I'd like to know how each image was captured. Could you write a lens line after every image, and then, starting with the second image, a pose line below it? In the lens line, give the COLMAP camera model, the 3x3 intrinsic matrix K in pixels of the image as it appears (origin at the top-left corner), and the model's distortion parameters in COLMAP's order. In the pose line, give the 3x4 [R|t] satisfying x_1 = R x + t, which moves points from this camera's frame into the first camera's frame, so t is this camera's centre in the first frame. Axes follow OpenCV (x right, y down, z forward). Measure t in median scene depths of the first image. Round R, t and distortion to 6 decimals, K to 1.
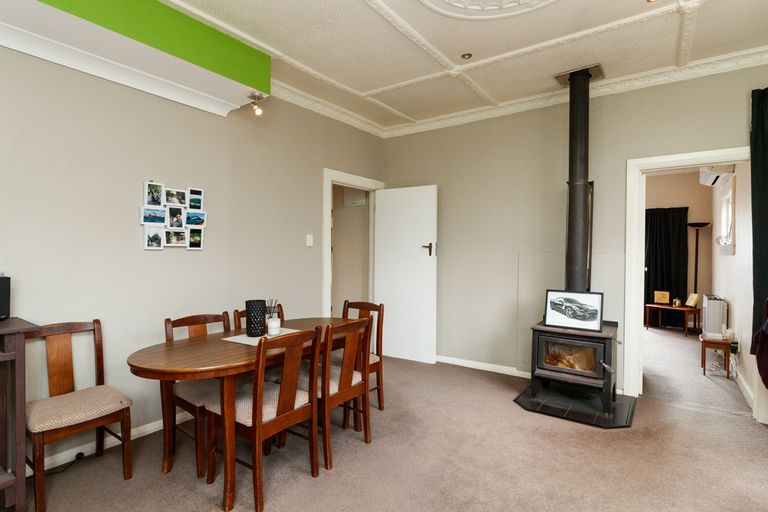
lens RADIAL K [[394.2, 0, 386.6], [0, 394.2, 258.2], [0, 0, 1]] dist [-0.019677, -0.000198]
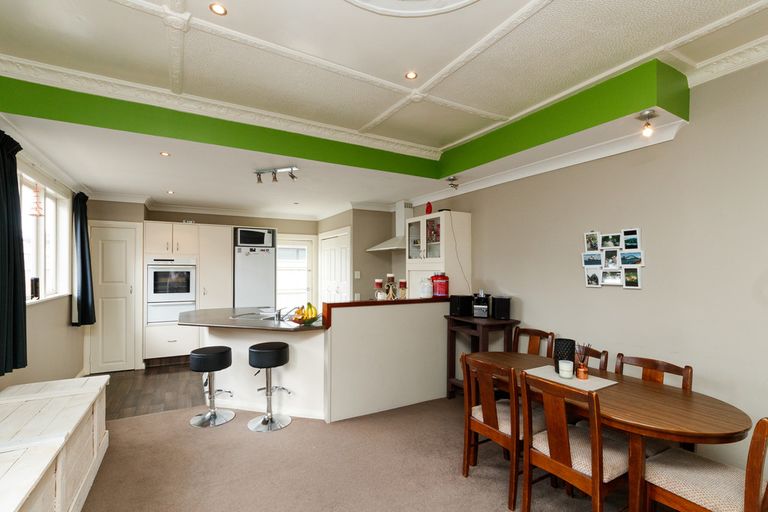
lens RADIAL K [[364.3, 0, 405.5], [0, 364.3, 265.8], [0, 0, 1]] dist [0.001825, 0.000184]
pose [[-0.387201, -0.018824, -0.921803, 0.648102], [-0.021650, 0.999702, -0.011321, -0.060088], [0.921741, 0.015574, -0.387493, 0.861466]]
